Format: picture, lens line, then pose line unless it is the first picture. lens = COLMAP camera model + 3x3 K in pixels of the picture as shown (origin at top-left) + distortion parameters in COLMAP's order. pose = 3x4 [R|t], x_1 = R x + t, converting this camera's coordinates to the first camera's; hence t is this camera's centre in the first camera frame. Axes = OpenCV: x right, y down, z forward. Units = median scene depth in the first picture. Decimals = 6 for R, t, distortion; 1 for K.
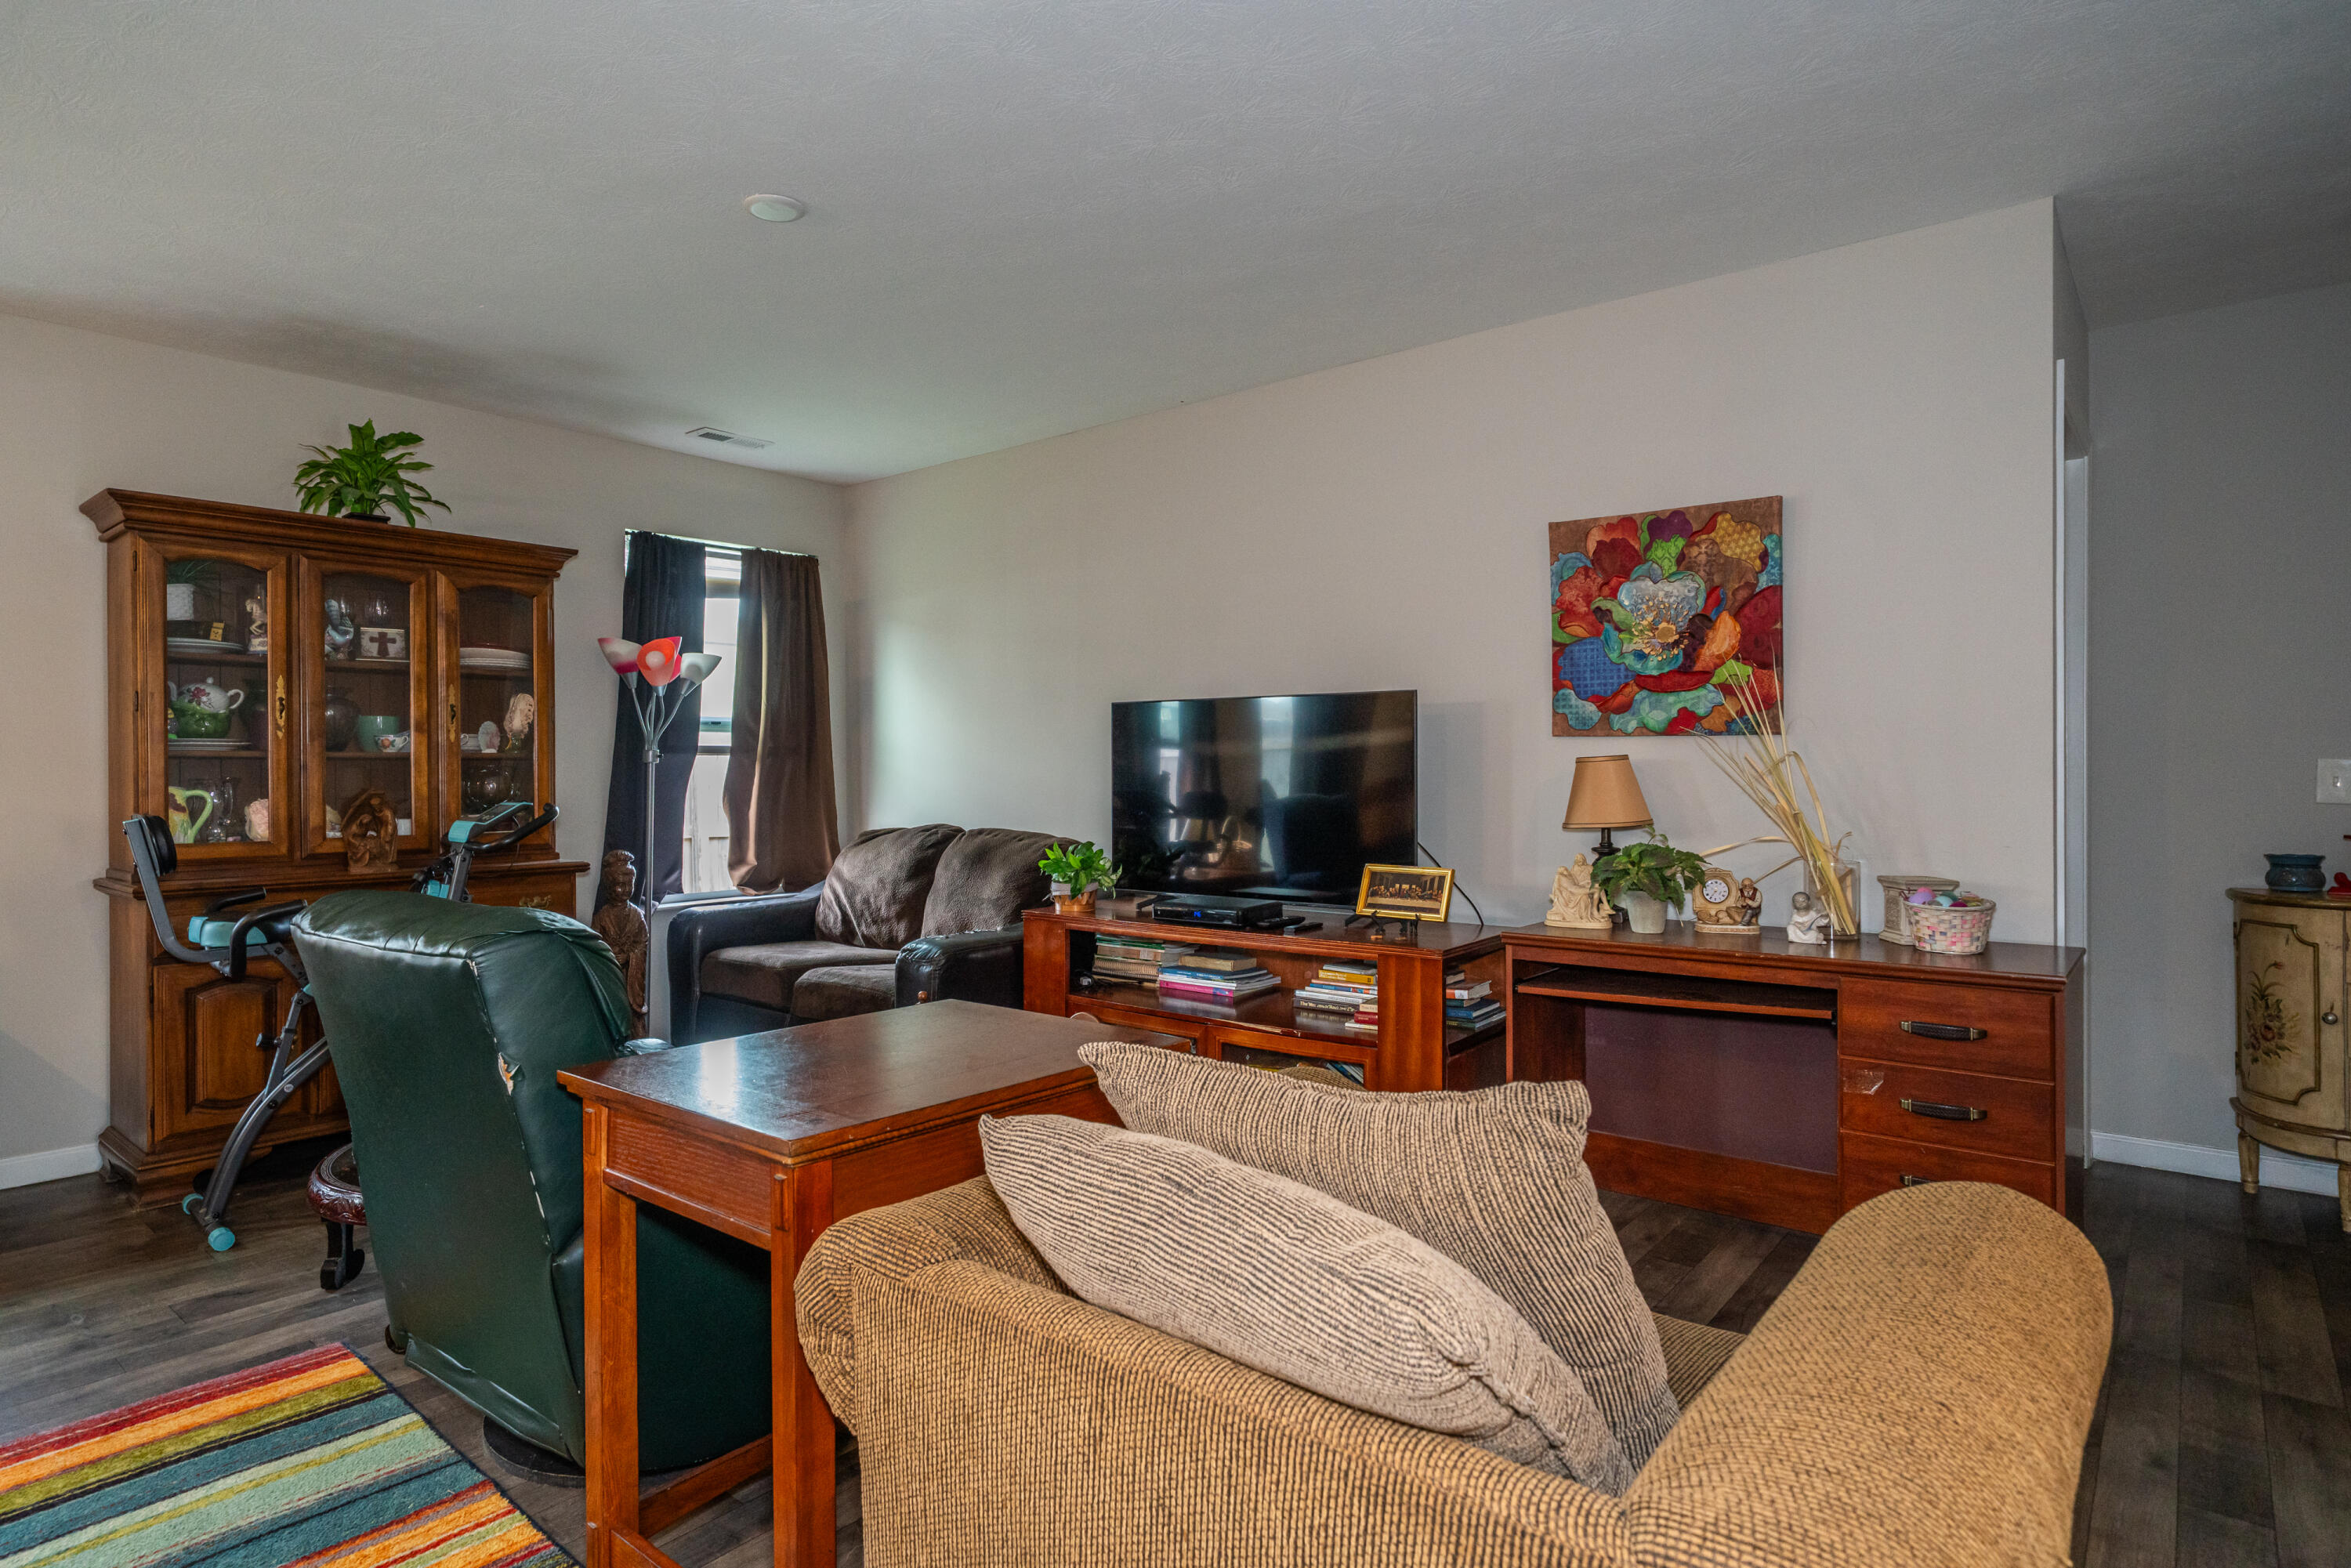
lens RADIAL K [[1262.6, 0, 1160.7], [0, 1262.6, 778.1], [0, 0, 1]] dist [0.003415, 0.000180]
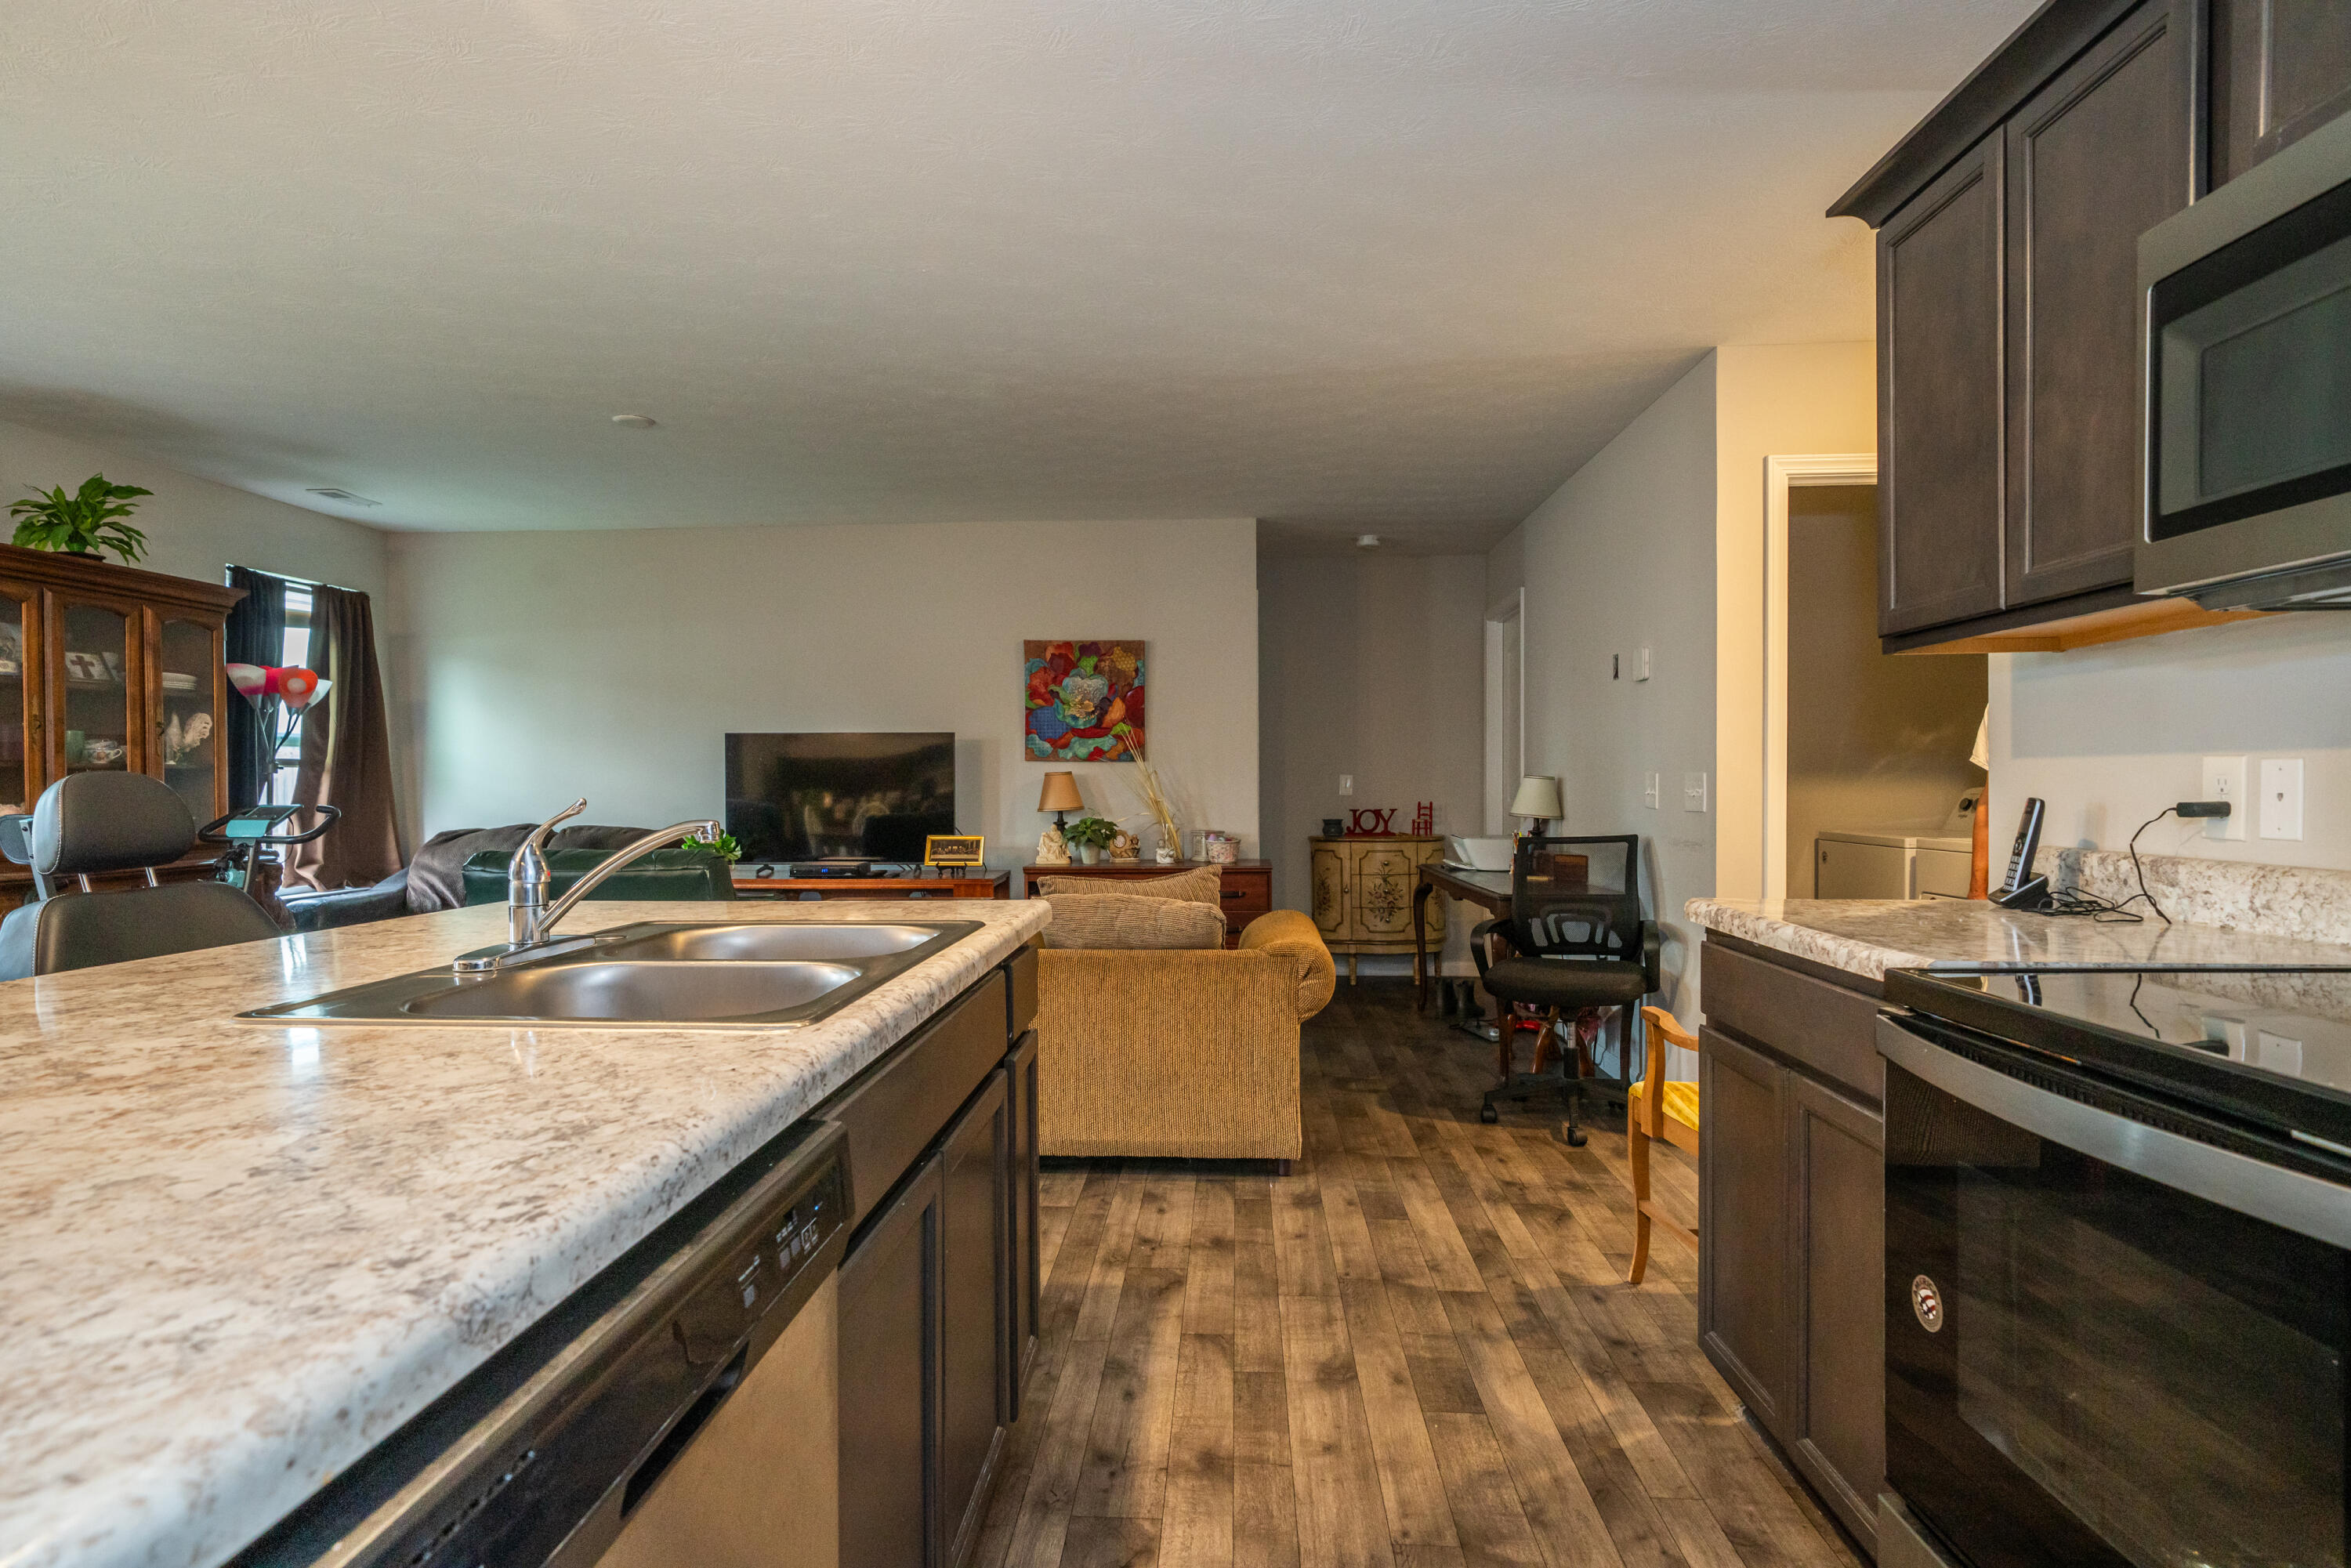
lens RADIAL K [[1262.6, 0, 1176.7], [0, 1262.6, 792.3], [0, 0, 1]] dist [0.003415, 0.000180]
pose [[0.801384, -0.004455, 0.598134, -0.521979], [0.005375, 0.999986, 0.000247, 0.010604], [-0.598126, 0.003017, 0.801396, -0.489817]]
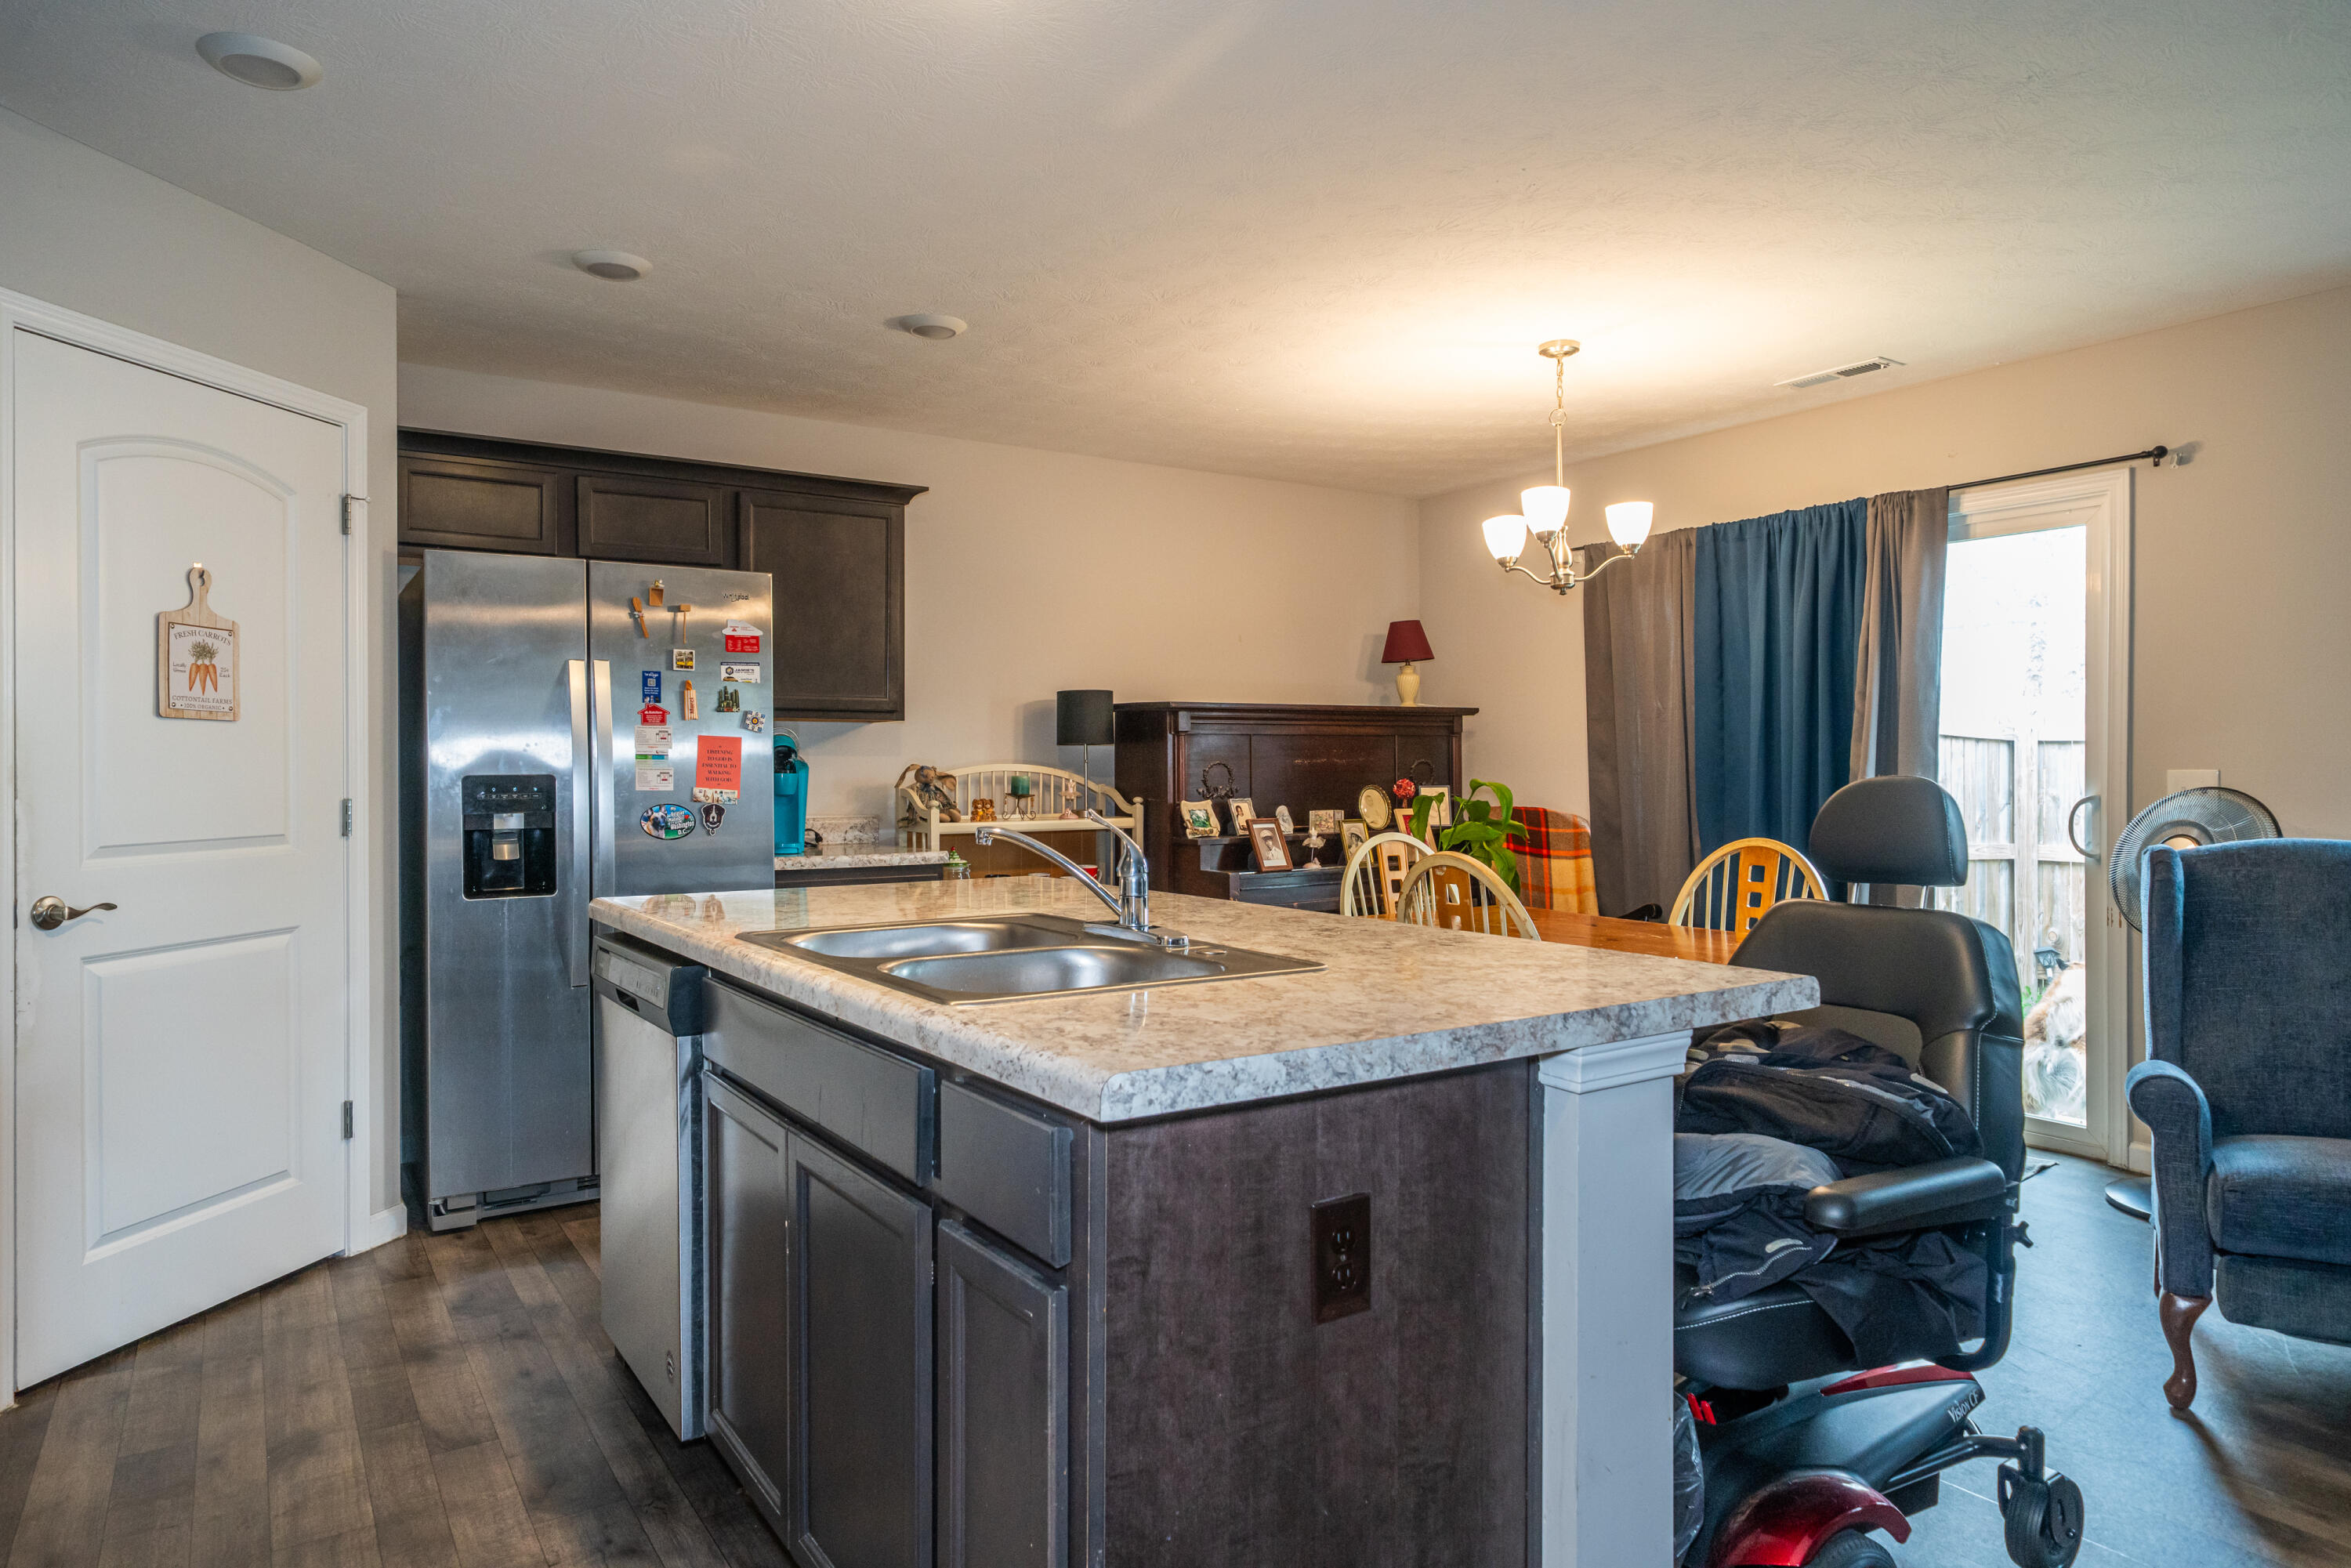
lens RADIAL K [[1381.1, 0, 1179.9], [0, 1381.1, 772.8], [0, 0, 1]] dist [-0.002006, 0.004241]
pose [[-0.288643, 0.005865, -0.957419, 0.051374], [-0.001172, 0.999978, 0.006479, -0.006061], [0.957436, 0.002993, -0.288629, 0.146901]]
